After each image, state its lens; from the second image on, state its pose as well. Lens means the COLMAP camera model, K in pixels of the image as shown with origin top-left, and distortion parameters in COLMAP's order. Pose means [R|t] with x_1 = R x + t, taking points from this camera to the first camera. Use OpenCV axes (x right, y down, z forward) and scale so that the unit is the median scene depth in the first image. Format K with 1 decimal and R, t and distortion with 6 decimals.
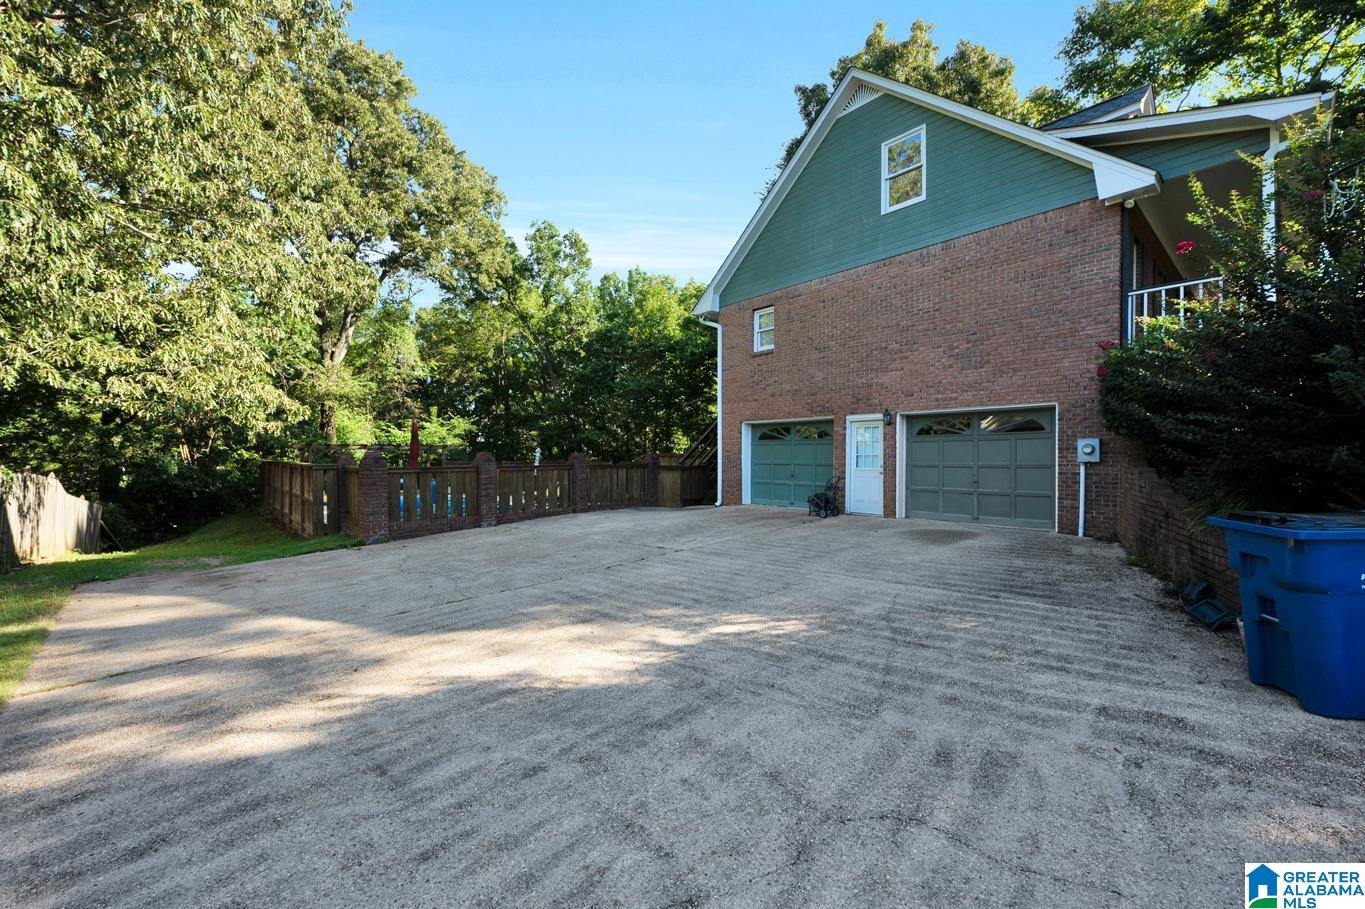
lens RADIAL K [[554.3, 0, 683.9], [0, 554.3, 457.7], [0, 0, 1]] dist [-0.013313, -0.000038]
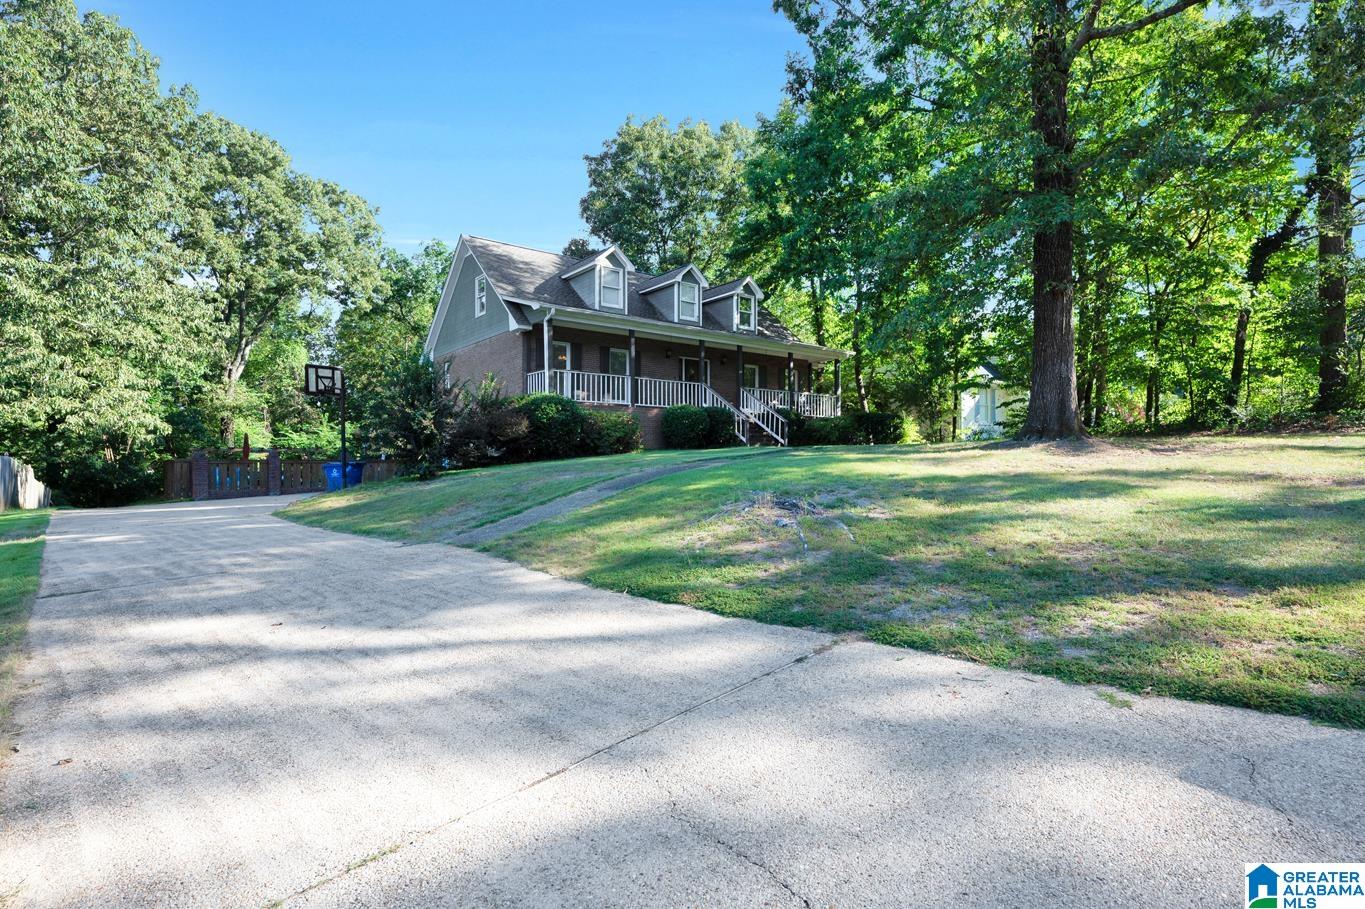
lens RADIAL K [[711.5, 0, 682.6], [0, 711.5, 455.9], [0, 0, 1]] dist [-0.002003, -0.000466]
pose [[0.997757, -0.000390, -0.066933, 0.577999], [-0.000422, 0.999927, -0.012108, 0.015113], [0.066933, 0.012109, 0.997684, -0.606797]]
